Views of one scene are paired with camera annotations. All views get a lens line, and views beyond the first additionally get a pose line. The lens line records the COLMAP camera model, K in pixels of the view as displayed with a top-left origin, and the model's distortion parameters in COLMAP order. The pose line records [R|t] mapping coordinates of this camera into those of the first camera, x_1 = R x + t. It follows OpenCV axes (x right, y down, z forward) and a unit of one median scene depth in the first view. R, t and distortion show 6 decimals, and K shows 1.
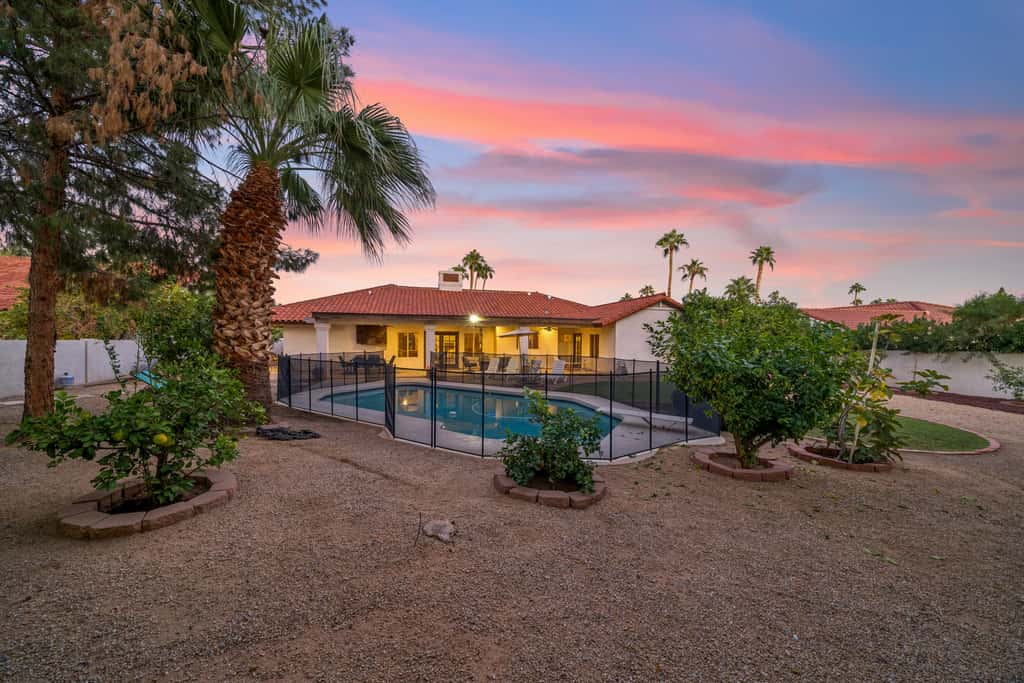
lens RADIAL K [[358.8, 0, 501.2], [0, 358.8, 342.3], [0, 0, 1]] dist [0.001866, -0.000056]
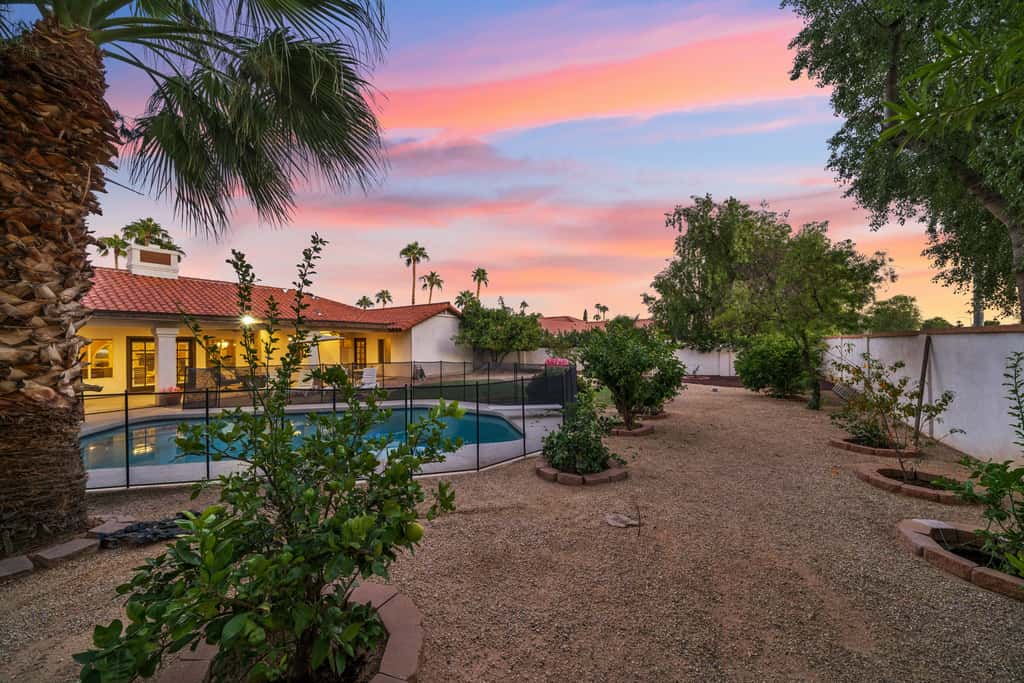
lens RADIAL K [[358.8, 0, 505.0], [0, 358.8, 336.0], [0, 0, 1]] dist [0.001866, -0.000056]
pose [[0.717688, -0.003496, 0.696356, -0.169571], [0.020737, 0.999651, -0.016353, -0.007301], [-0.696056, 0.026176, 0.717510, 0.058496]]
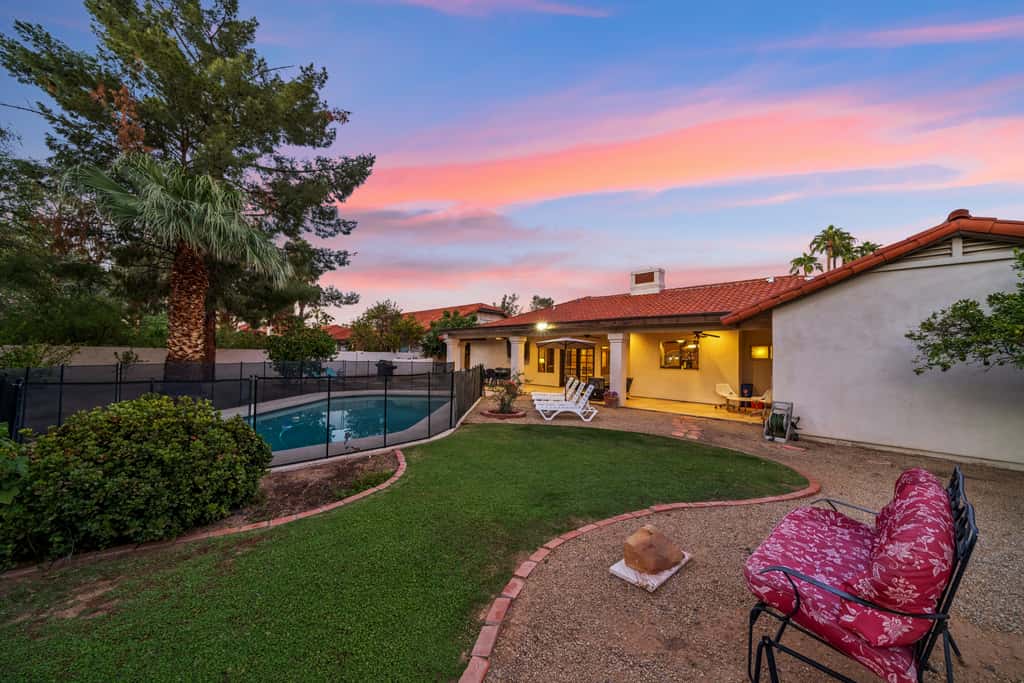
lens RADIAL K [[358.8, 0, 514.0], [0, 358.8, 343.9], [0, 0, 1]] dist [0.001866, -0.000056]
pose [[0.522550, -0.024048, -0.852270, 0.469146], [-0.020971, 0.998937, -0.041044, 0.006470], [0.852351, 0.039320, 0.521490, 0.414411]]
